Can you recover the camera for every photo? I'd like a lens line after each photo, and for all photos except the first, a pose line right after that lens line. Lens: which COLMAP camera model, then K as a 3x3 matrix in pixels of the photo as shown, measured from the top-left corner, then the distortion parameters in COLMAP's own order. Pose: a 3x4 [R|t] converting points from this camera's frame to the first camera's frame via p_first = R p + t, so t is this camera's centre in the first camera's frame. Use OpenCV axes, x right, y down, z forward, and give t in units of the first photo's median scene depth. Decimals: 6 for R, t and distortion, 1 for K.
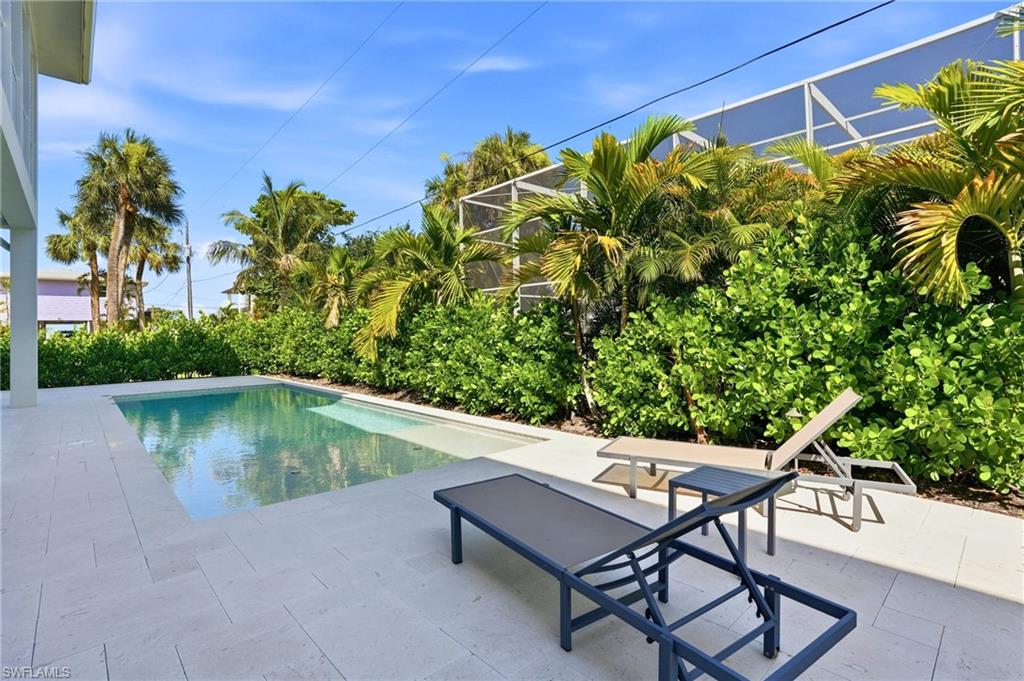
lens RADIAL K [[490.0, 0, 515.3], [0, 490.0, 338.5], [0, 0, 1]] dist [-0.061499, 0.027168]
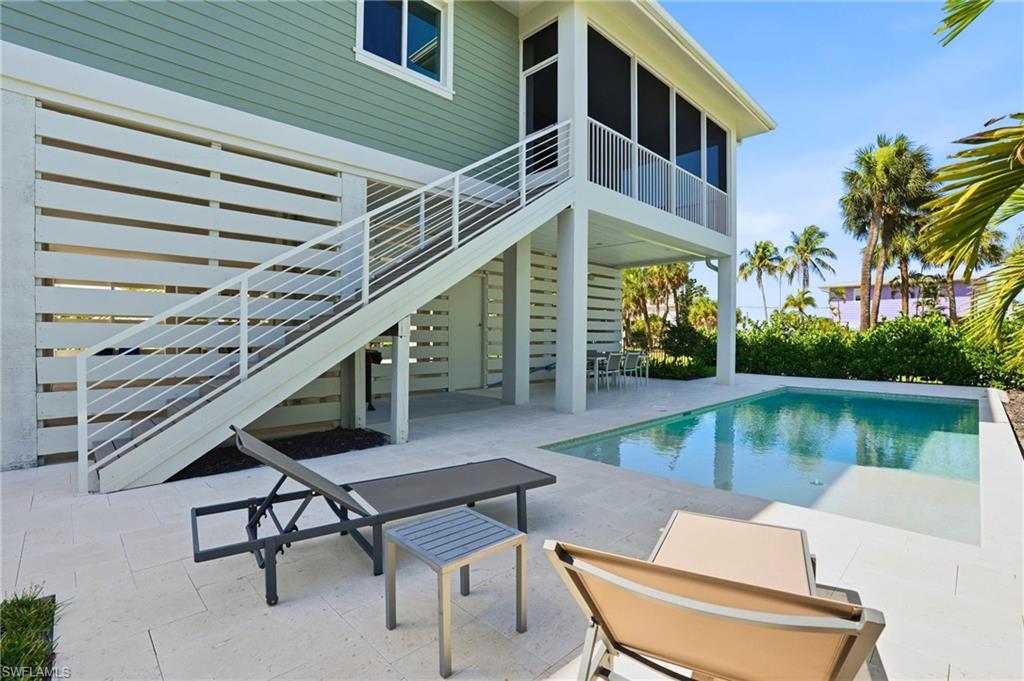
lens RADIAL K [[490.0, 0, 515.3], [0, 490.0, 338.5], [0, 0, 1]] dist [-0.061499, 0.027168]
pose [[0.040766, 0.022236, -0.998921, 0.339596], [-0.023354, 0.999500, 0.021296, -0.007184], [0.998896, 0.022461, 0.041264, 0.302230]]
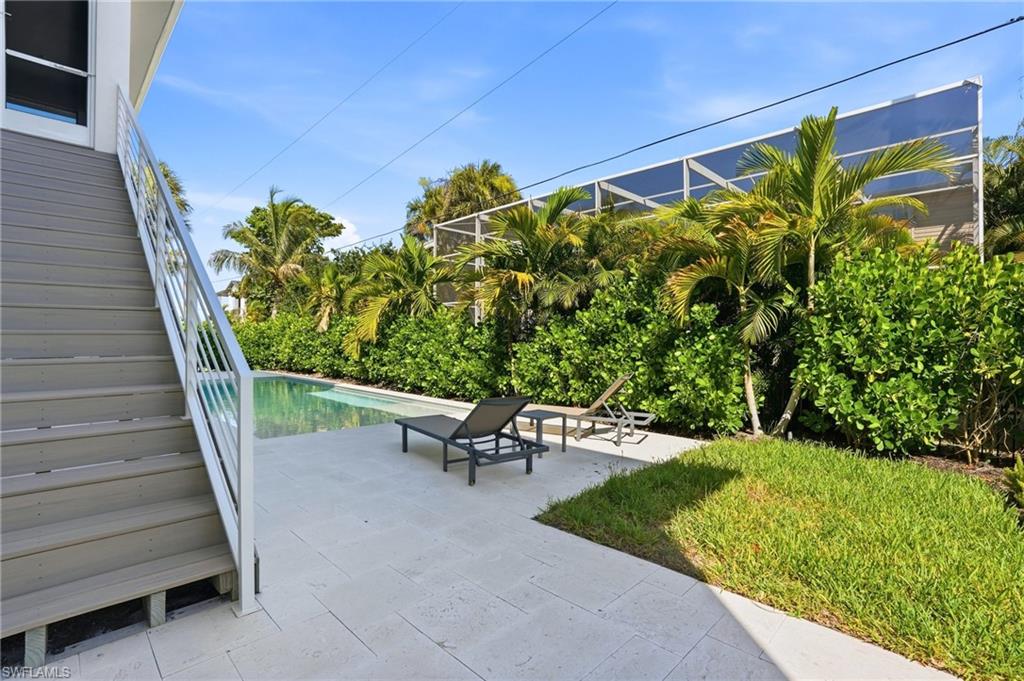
lens RADIAL K [[473.0, 0, 512.0], [0, 473.0, 340.5], [0, 0, 1]] dist [-0.040013, 0.000284]
pose [[0.999207, 0.018497, 0.035250, 0.070881], [-0.018212, 0.999799, -0.008369, 0.002667], [-0.035398, 0.007720, 0.999343, -0.276935]]
